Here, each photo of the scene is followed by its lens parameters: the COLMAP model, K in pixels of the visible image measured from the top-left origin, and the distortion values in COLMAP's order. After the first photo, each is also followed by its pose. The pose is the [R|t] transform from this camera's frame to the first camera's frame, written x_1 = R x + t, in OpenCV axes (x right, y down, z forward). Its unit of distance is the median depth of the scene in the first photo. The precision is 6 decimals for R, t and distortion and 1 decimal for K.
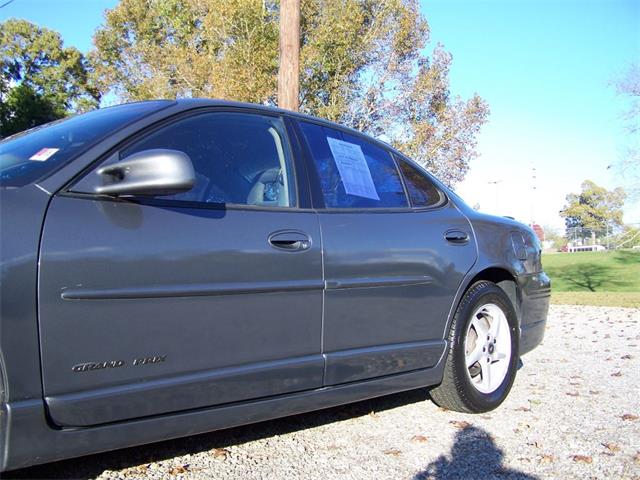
lens RADIAL K [[737.1, 0, 316.2], [0, 737.1, 240.0], [0, 0, 1]] dist [-0.105018, 0.000000]
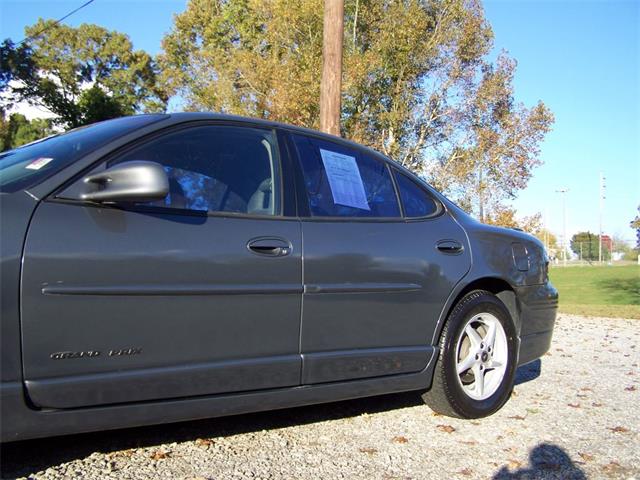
lens RADIAL K [[737.1, 0, 314.5], [0, 737.1, 241.6], [0, 0, 1]] dist [-0.105018, 0.000000]
pose [[0.995694, 0.025297, -0.089177, 0.069803], [-0.025613, 0.999669, -0.002398, -0.003094], [0.089087, 0.004672, 0.996013, -0.033084]]
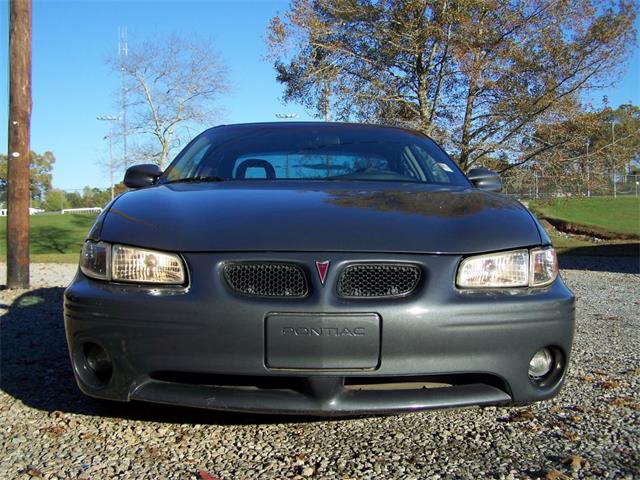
lens RADIAL K [[737.1, 0, 313.6], [0, 737.1, 238.4], [0, 0, 1]] dist [-0.105018, 0.000000]
pose [[0.721656, -0.003149, 0.692244, -0.803760], [-0.031138, 0.998830, 0.037005, -0.004899], [-0.691551, -0.048260, 0.720714, 0.002853]]
